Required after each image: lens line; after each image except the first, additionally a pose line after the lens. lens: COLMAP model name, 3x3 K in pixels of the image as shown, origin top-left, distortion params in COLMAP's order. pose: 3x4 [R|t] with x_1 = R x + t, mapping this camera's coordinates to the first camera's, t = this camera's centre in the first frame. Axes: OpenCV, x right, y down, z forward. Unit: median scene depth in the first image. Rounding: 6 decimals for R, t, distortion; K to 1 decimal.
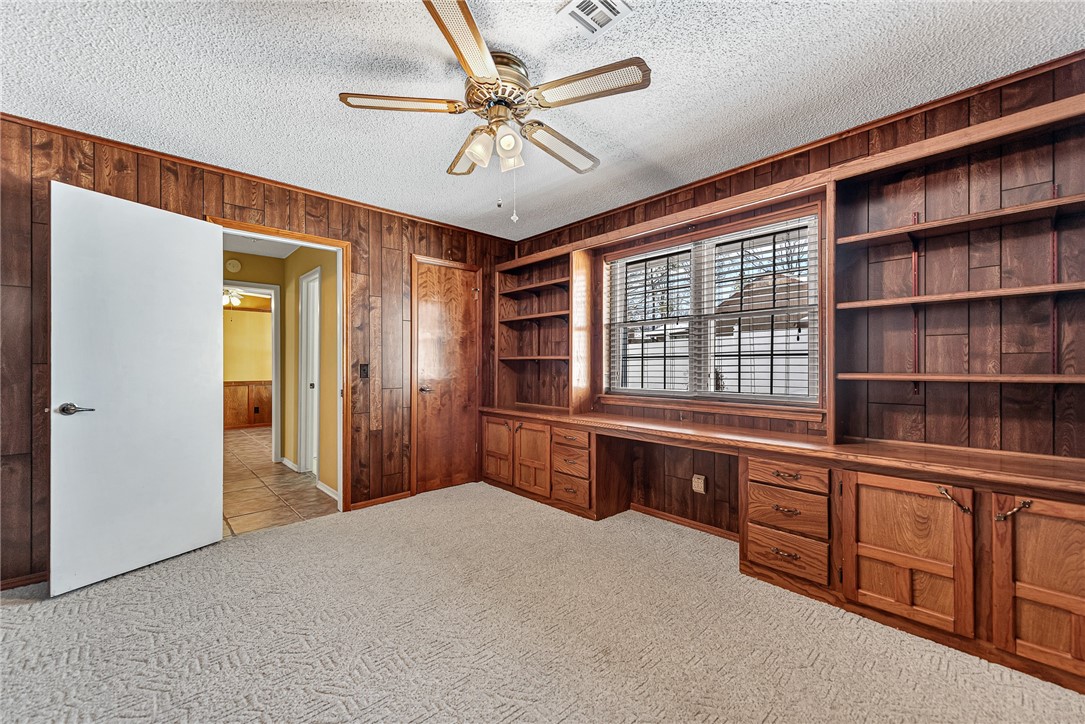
lens RADIAL K [[428.0, 0, 541.1], [0, 428.0, 364.5], [0, 0, 1]] dist [0.010208, -0.002756]
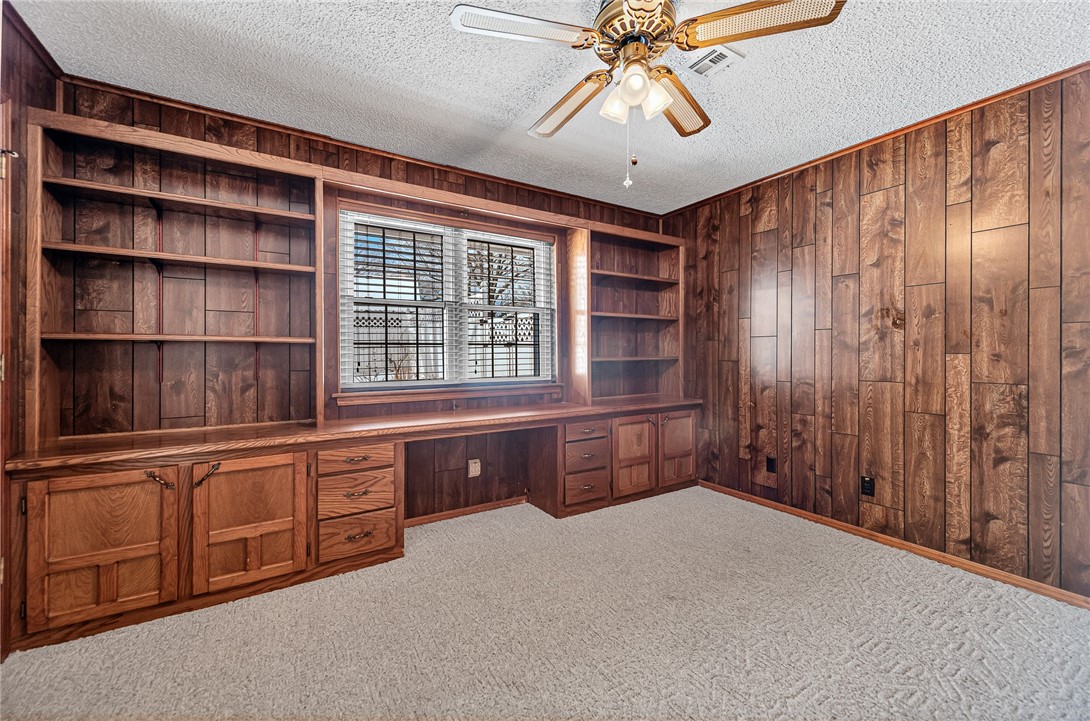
lens RADIAL K [[423.0, 0, 544.0], [0, 423.0, 353.4], [0, 0, 1]] dist [-0.003366, -0.000187]
pose [[0.182896, -0.002031, 0.983130, -0.565951], [-0.001406, 0.999996, 0.002328, 0.001197], [-0.983131, -0.001808, 0.182892, 0.618689]]
